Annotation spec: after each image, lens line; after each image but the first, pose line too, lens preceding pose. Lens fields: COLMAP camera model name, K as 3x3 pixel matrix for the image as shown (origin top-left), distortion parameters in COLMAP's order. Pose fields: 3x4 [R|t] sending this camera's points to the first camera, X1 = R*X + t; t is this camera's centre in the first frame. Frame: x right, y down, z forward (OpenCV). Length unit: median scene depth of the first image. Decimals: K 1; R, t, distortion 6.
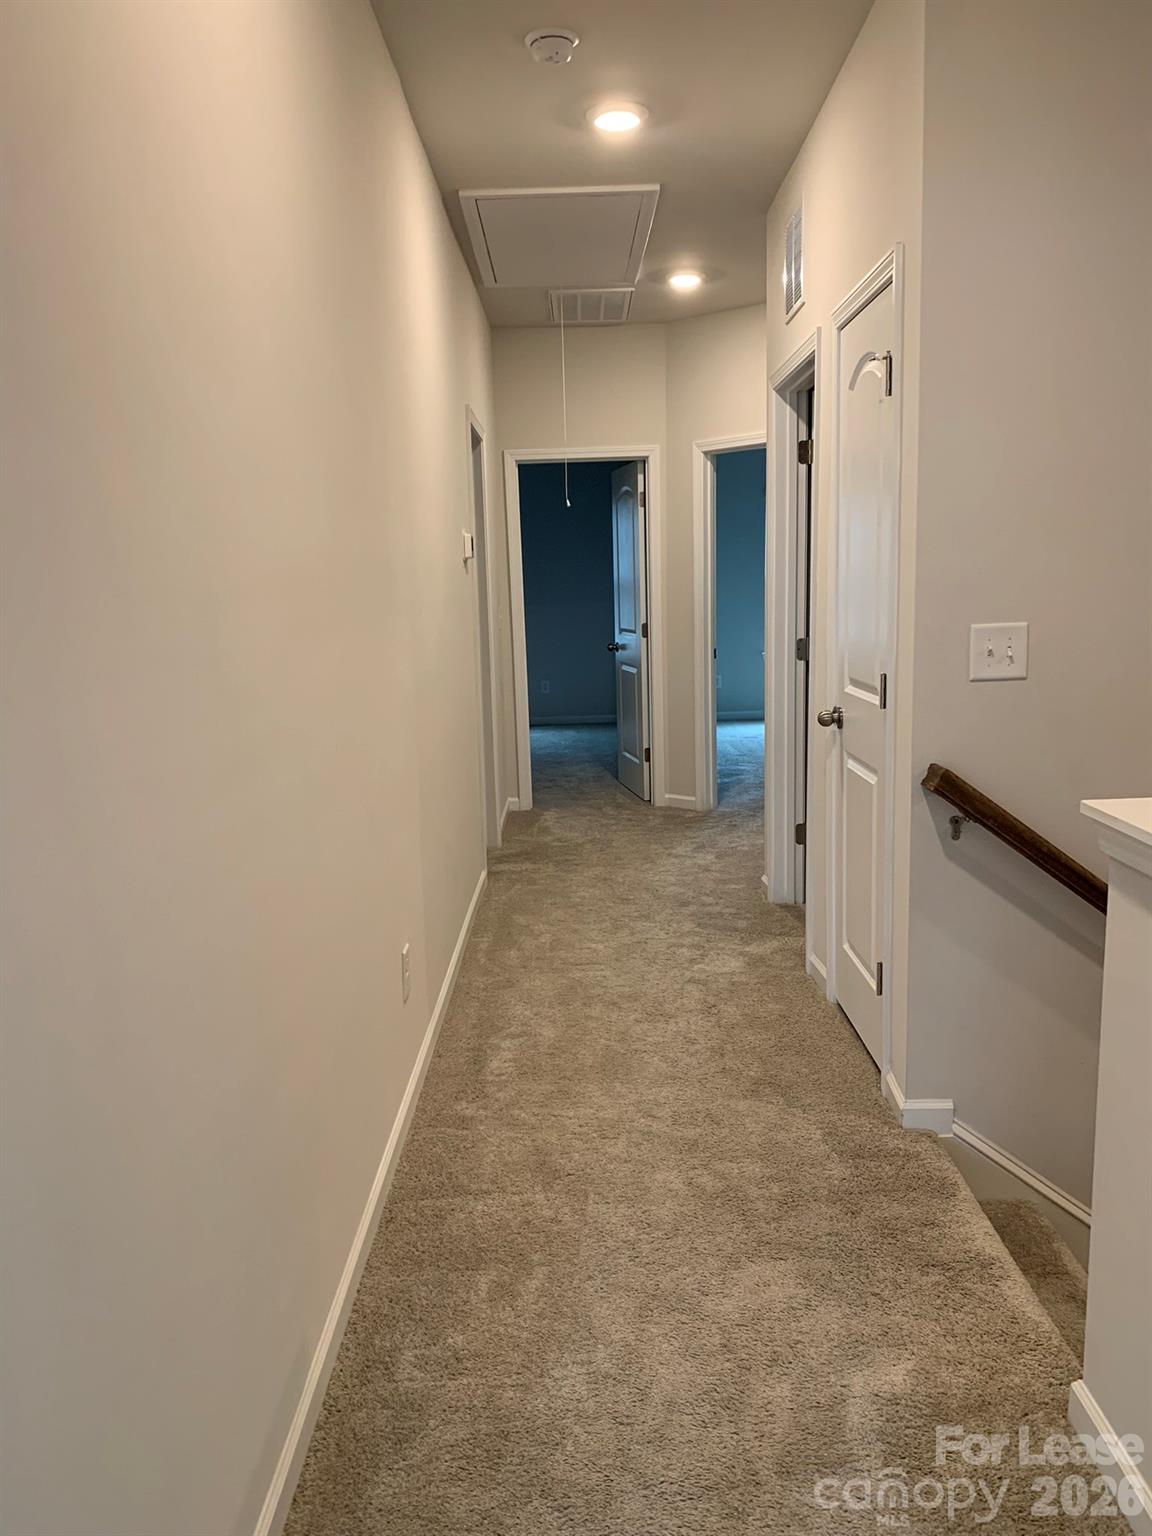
lens RADIAL K [[1167.5, 0, 576.0], [0, 1167.5, 768.0], [0, 0, 1]] dist [0.011486, -0.001787]
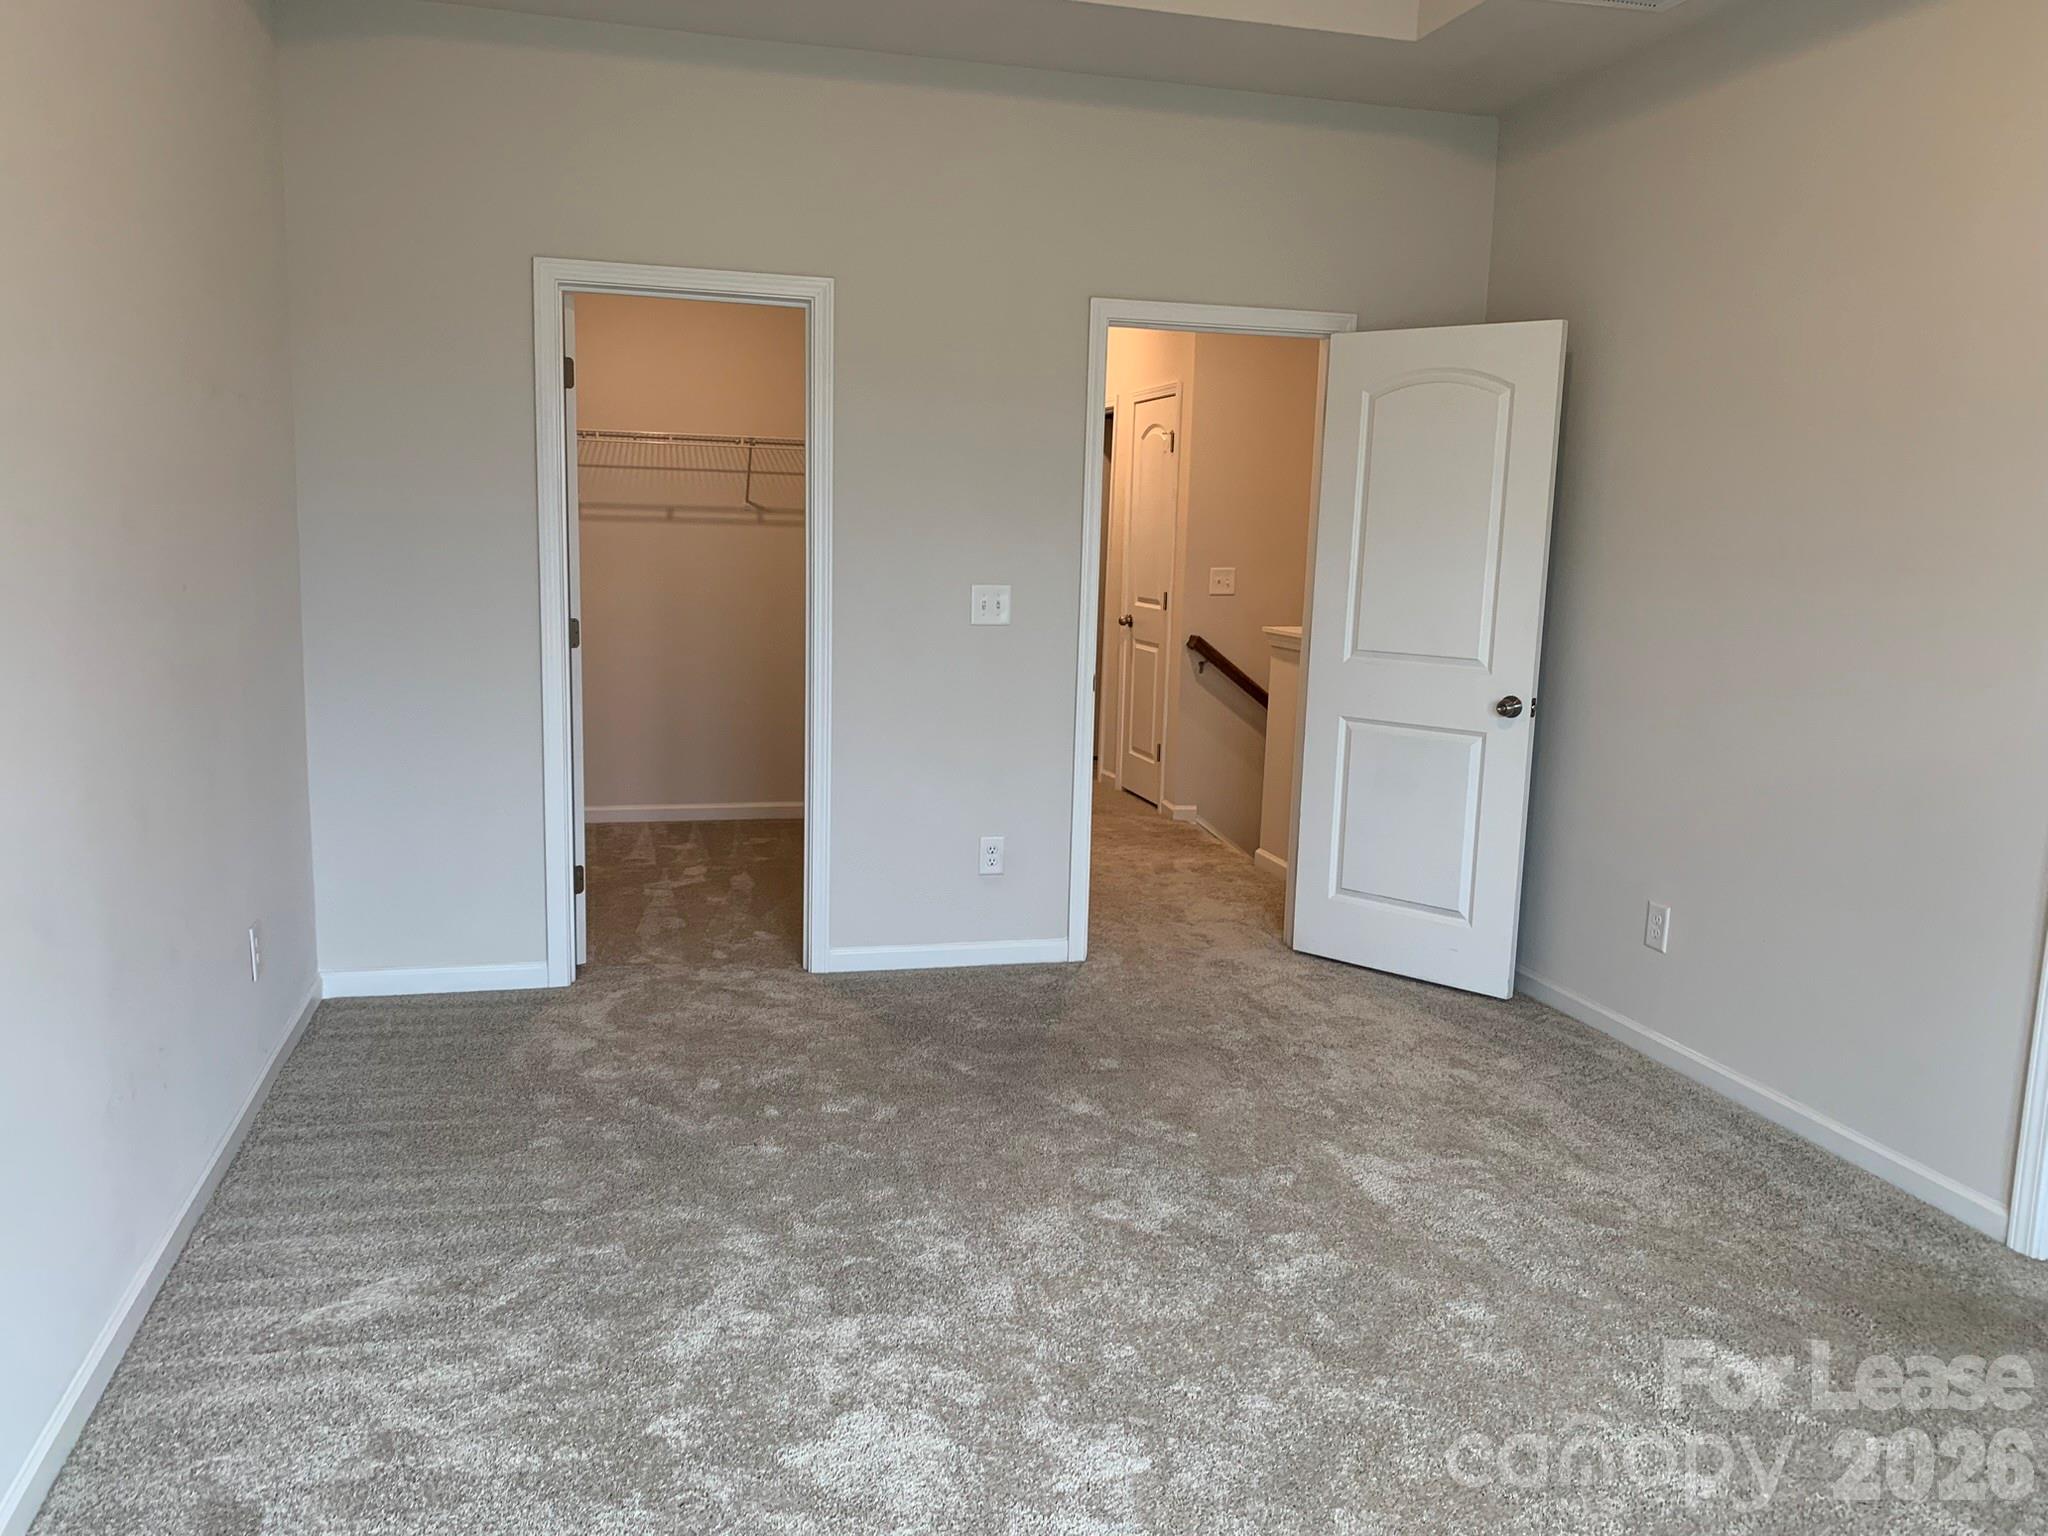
lens RADIAL K [[1556.7, 0, 1020.7], [0, 1556.7, 777.0], [0, 0, 1]] dist [0.011486, -0.001787]
pose [[0.964030, 0.016356, 0.265290, -0.678921], [-0.016270, 0.999864, -0.002522, 0.247421], [-0.265296, -0.001885, 0.964165, -1.498625]]
